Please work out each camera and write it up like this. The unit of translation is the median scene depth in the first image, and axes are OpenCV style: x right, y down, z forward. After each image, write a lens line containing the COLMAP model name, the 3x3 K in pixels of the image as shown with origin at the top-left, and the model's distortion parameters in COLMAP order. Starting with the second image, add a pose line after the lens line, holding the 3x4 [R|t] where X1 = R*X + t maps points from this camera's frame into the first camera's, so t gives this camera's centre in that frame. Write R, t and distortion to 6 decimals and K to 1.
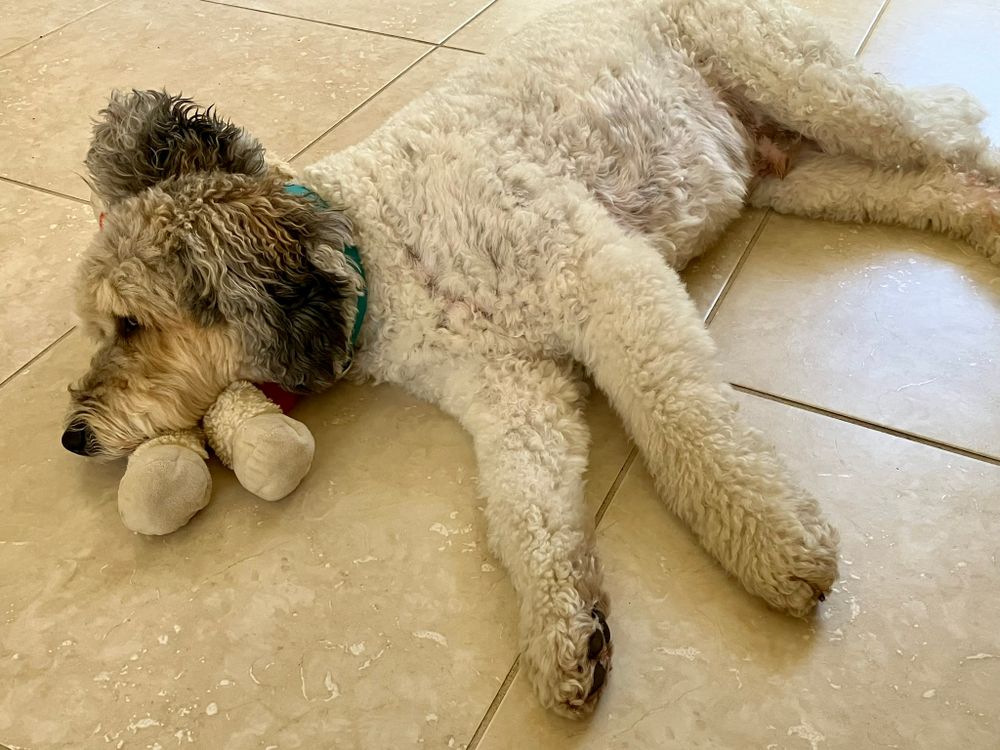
lens RADIAL K [[1051.7, 0, 500.0], [0, 1051.7, 375.0], [0, 0, 1]] dist [0.142266, -0.516095]
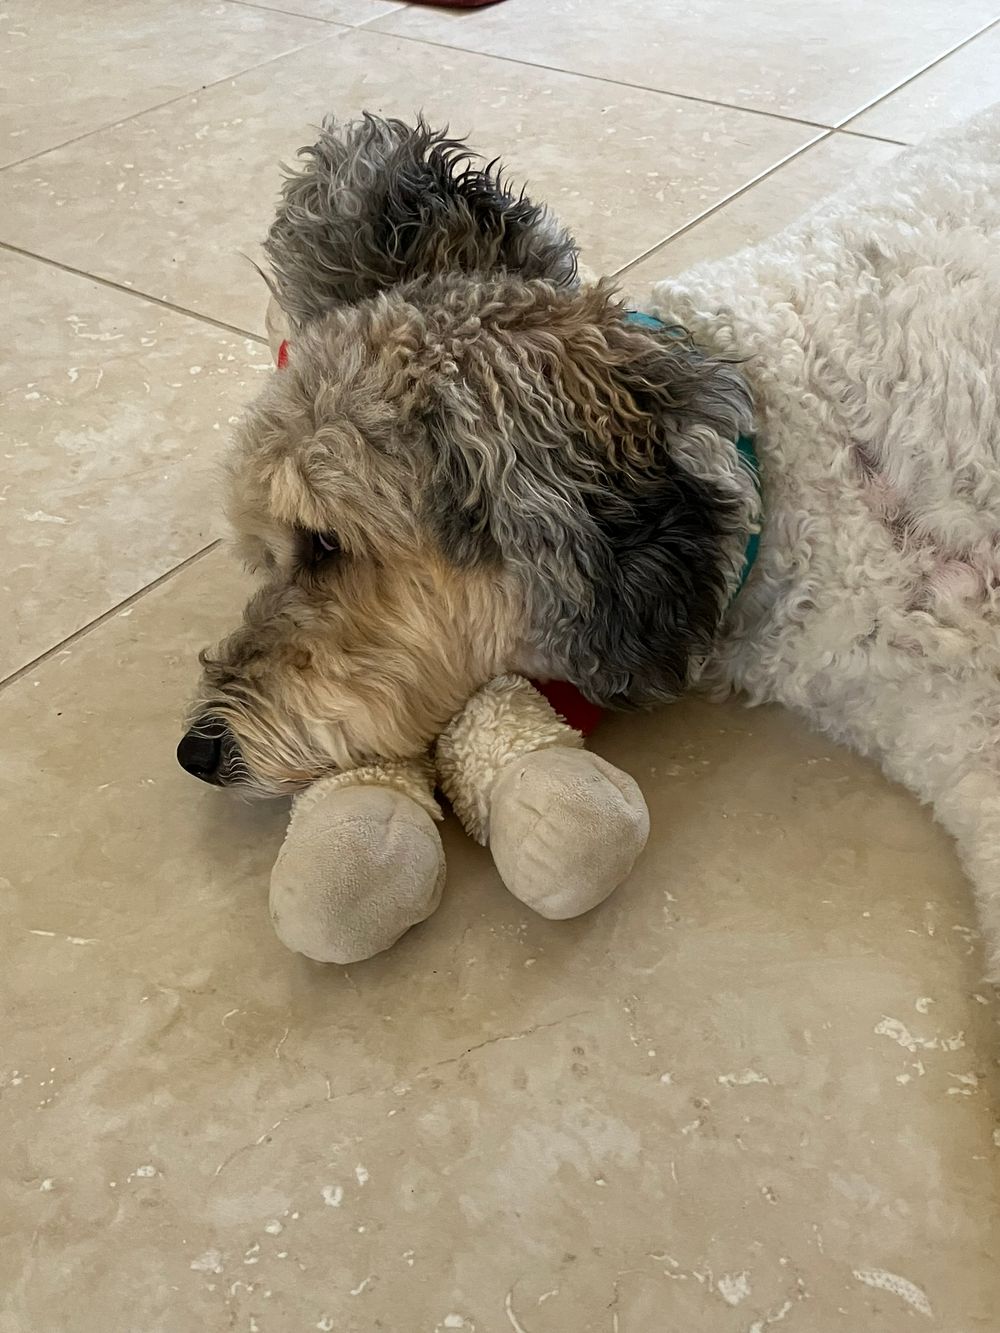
lens RADIAL K [[1401.9, 0, 500.0], [0, 1401.9, 666.5], [0, 0, 1]] dist [0.142266, -0.516095]
pose [[0.980553, 0.107212, -0.164382, -0.140097], [-0.104923, 0.994224, 0.022571, -0.013802], [0.165852, -0.004885, 0.986138, 0.323287]]
